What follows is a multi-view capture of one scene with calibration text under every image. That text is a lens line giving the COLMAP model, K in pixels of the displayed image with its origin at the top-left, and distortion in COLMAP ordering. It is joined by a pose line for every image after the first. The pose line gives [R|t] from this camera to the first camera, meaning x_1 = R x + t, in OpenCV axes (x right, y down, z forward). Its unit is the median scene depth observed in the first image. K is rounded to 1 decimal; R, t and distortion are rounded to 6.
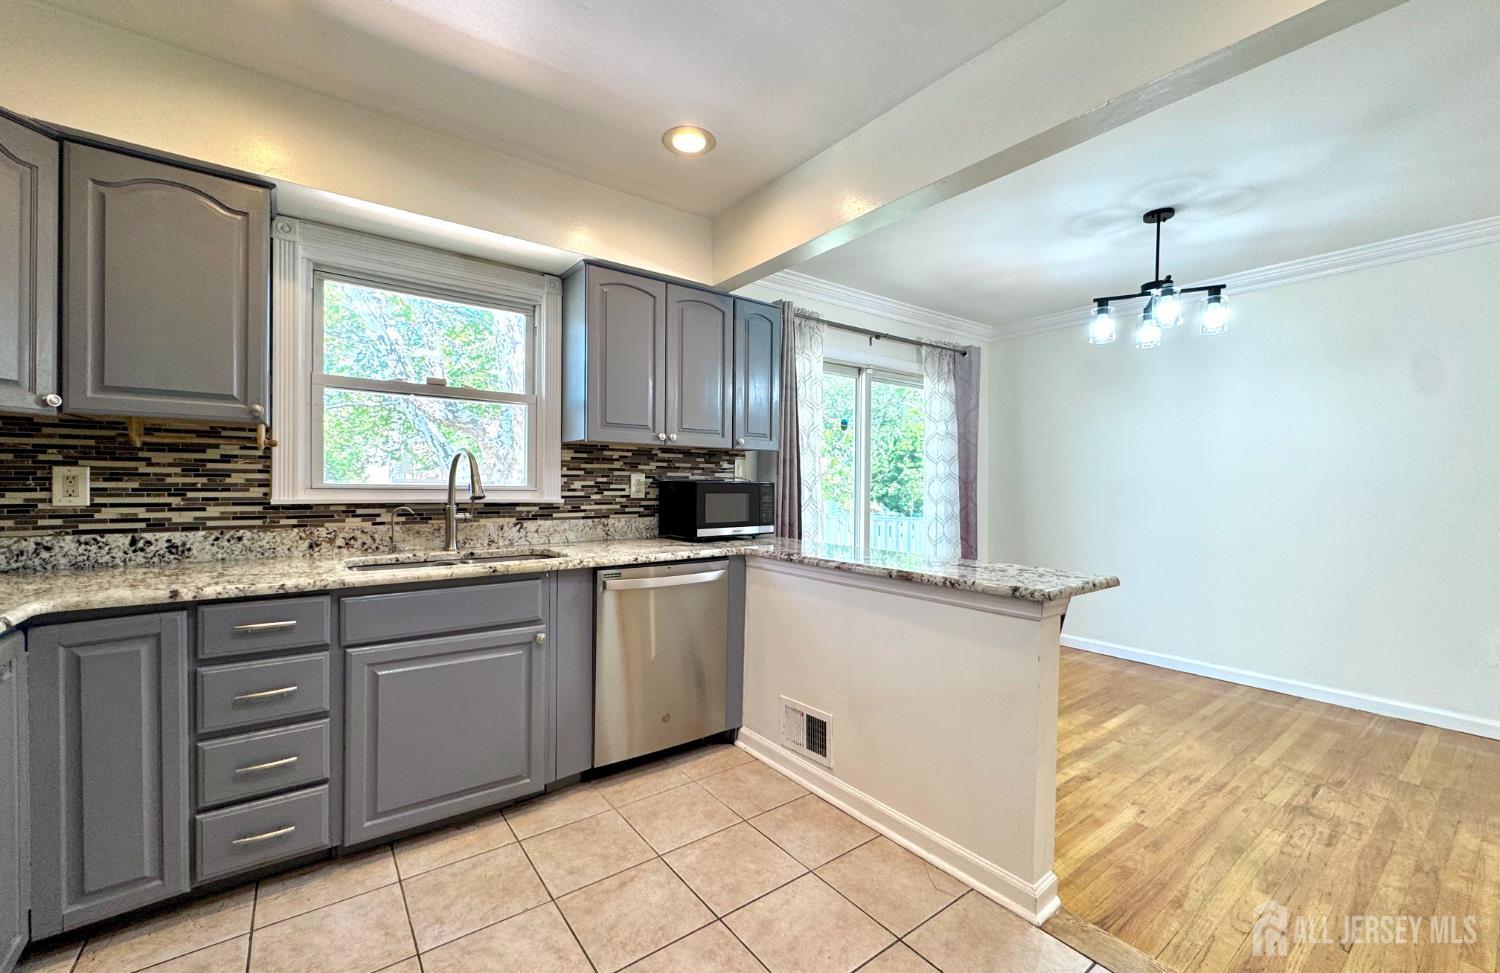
lens RADIAL K [[602.4, 0, 751.0], [0, 602.4, 489.0], [0, 0, 1]] dist [-0.000202, 0.000092]
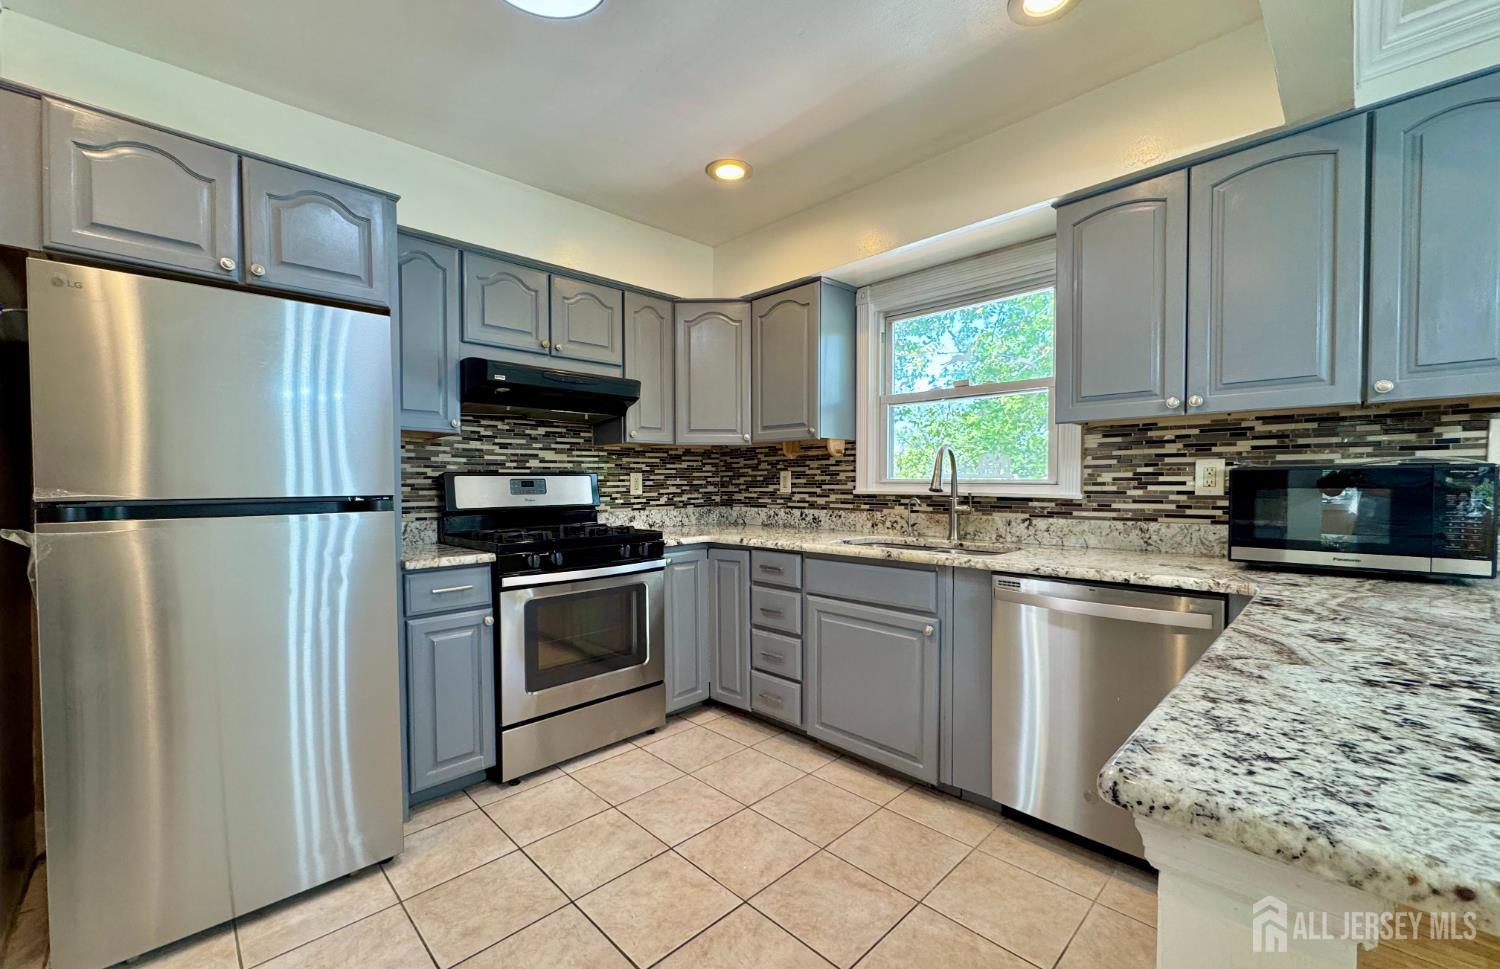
lens RADIAL K [[602.4, 0, 748.3], [0, 602.4, 497.7], [0, 0, 1]] dist [-0.000202, 0.000092]
pose [[0.129446, 0.016726, -0.991445, 0.522056], [-0.004223, 0.999858, 0.016317, 0.010877], [0.991577, 0.002075, 0.129498, 0.502545]]
